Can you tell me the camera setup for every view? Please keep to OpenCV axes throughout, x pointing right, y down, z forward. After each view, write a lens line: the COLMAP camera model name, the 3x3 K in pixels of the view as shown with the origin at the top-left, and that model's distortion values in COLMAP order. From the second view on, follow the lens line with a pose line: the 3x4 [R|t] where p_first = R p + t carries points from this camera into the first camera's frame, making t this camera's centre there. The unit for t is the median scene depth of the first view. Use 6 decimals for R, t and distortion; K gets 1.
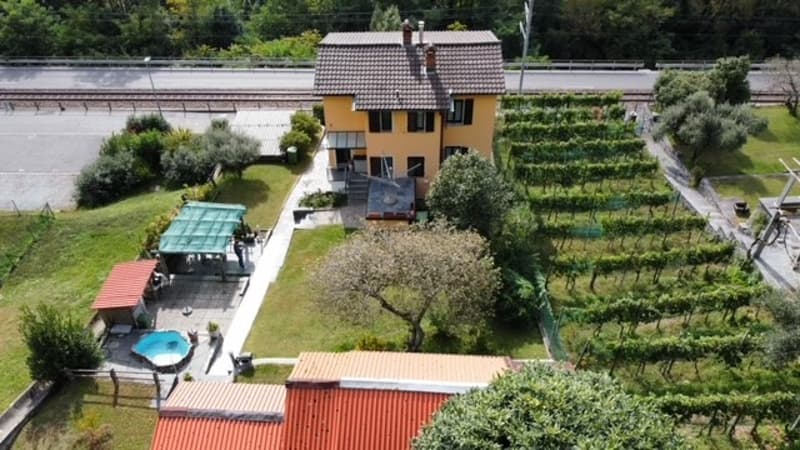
lens RADIAL K [[579.1, 0, 402.7], [0, 579.1, 223.8], [0, 0, 1]] dist [0.005478, 0.000788]
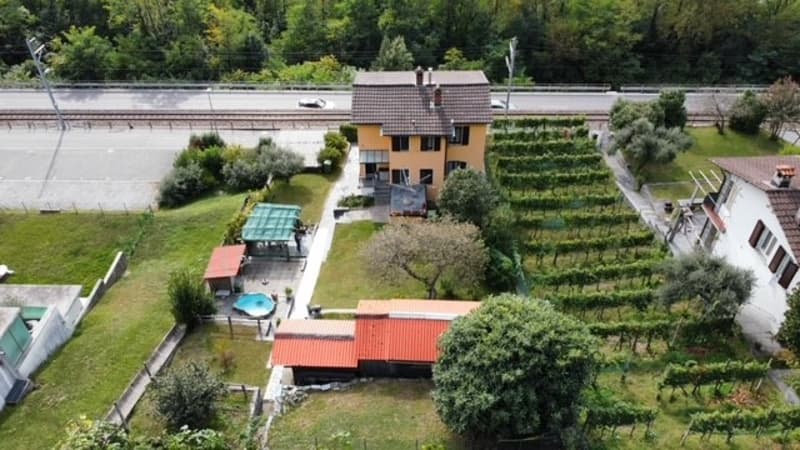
lens RADIAL K [[579.1, 0, 397.5], [0, 579.1, 224.3], [0, 0, 1]] dist [0.005478, 0.000788]
pose [[0.999994, -0.002821, 0.002168, -0.047573], [0.002823, 0.999995, -0.001044, 0.012705], [-0.002165, 0.001050, 0.999997, -0.337970]]
